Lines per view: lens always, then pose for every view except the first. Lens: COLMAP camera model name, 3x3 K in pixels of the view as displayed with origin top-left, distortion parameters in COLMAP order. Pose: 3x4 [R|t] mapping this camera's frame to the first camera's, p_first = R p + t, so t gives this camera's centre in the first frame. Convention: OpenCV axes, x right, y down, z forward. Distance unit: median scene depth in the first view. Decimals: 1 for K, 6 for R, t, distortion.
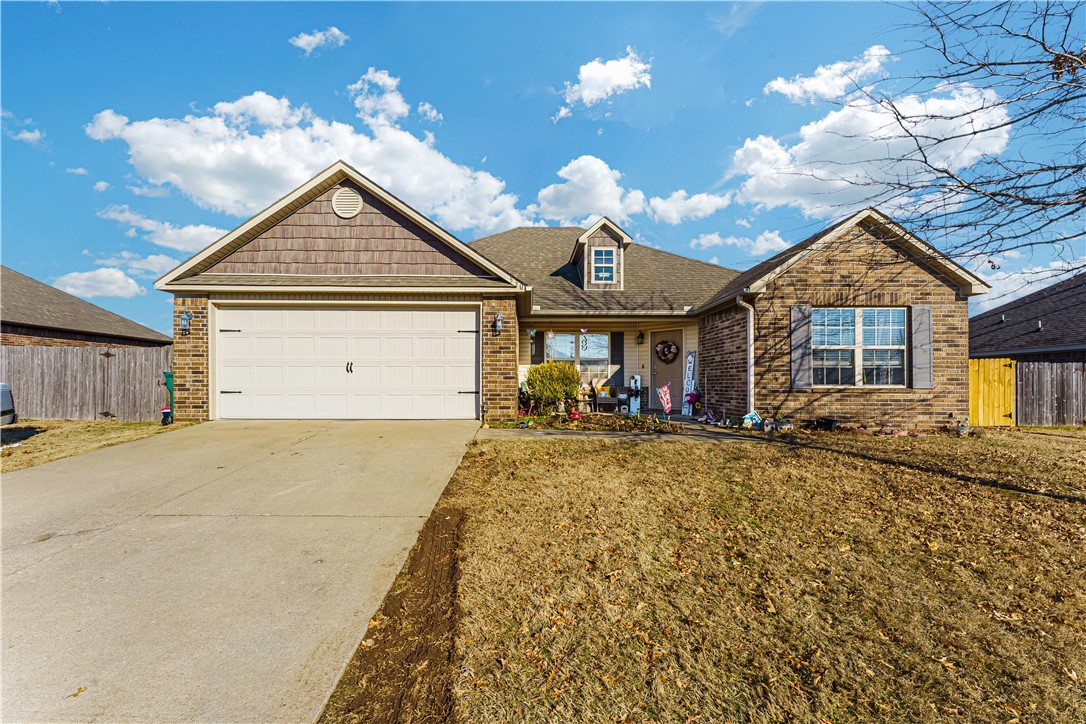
lens RADIAL K [[440.5, 0, 517.4], [0, 440.5, 382.9], [0, 0, 1]] dist [0.002796, -0.000699]
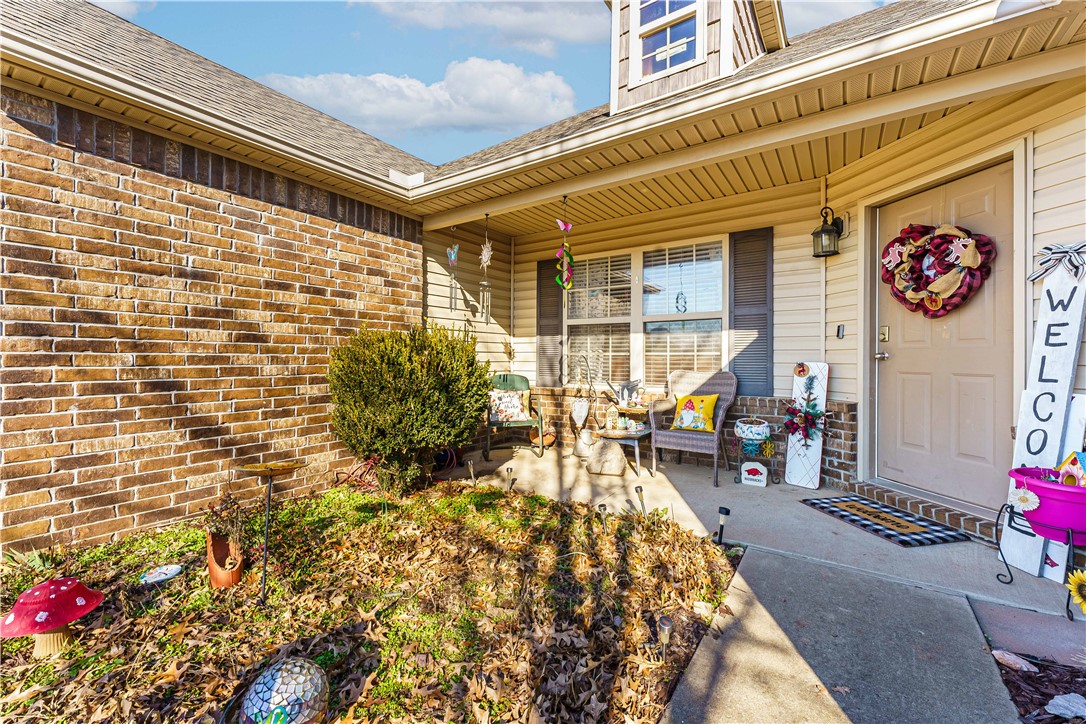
lens RADIAL K [[440.5, 0, 547.2], [0, 440.5, 356.1], [0, 0, 1]] dist [0.002796, -0.000699]
pose [[0.840569, -0.003549, -0.541693, 0.283220], [-0.000089, 0.999978, -0.006691, -0.019452], [0.541705, 0.005672, 0.840550, 0.656397]]
